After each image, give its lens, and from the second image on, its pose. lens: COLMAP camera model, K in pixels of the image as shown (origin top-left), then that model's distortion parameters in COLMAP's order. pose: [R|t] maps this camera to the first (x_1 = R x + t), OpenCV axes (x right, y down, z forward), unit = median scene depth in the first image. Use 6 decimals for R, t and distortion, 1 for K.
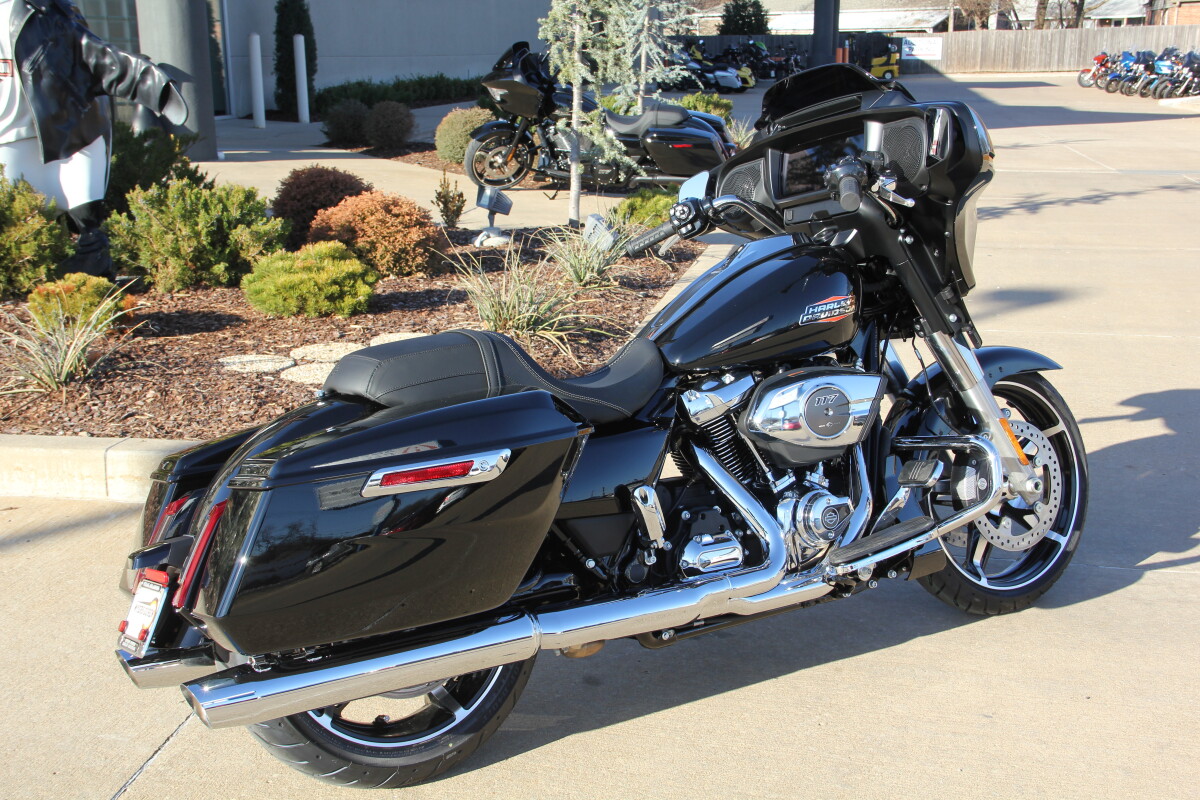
lens RADIAL K [[1568.9, 0, 600.0], [0, 1568.9, 400.0], [0, 0, 1]] dist [0.024068, 0.430898]
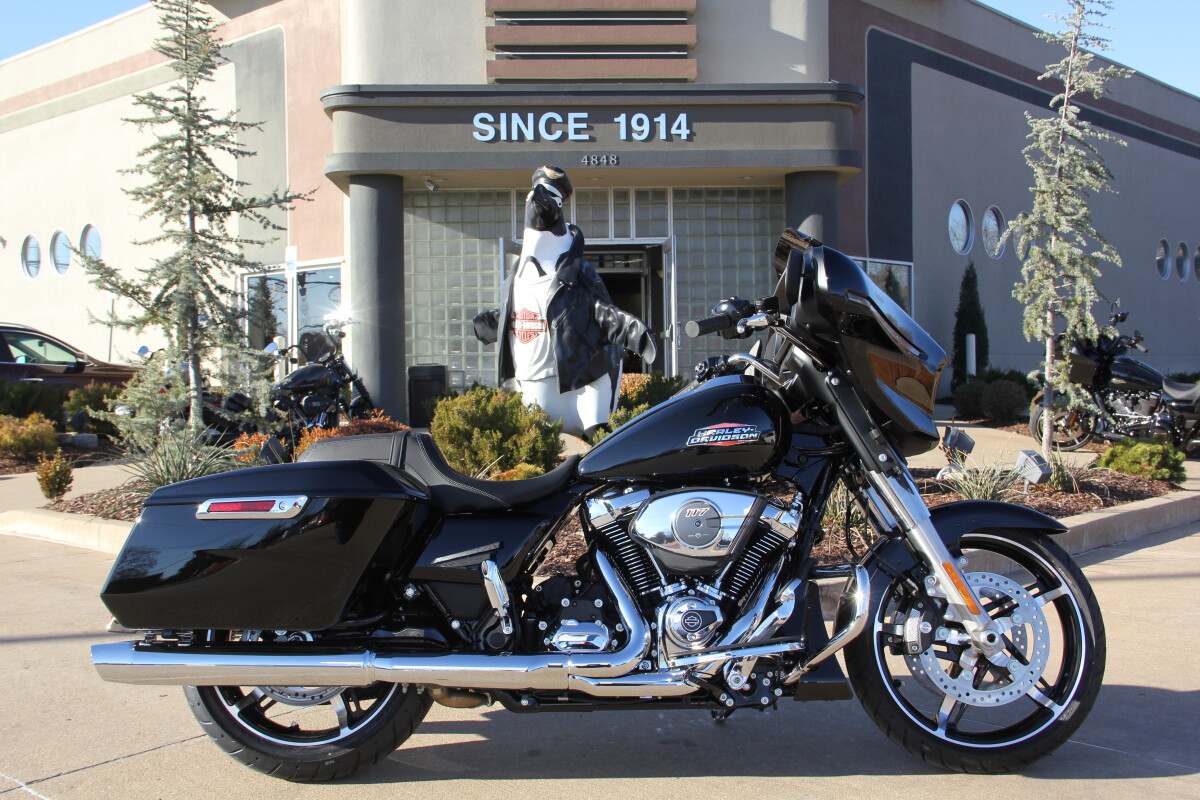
lens RADIAL K [[1347.4, 0, 600.0], [0, 1347.4, 400.0], [0, 0, 1]] dist [-0.017719, 0.018085]
pose [[0.824645, 0.001085, -0.565649, 0.330395], [-0.118556, 0.978119, -0.170963, 0.049147], [0.553086, 0.208045, 0.806730, 0.097000]]
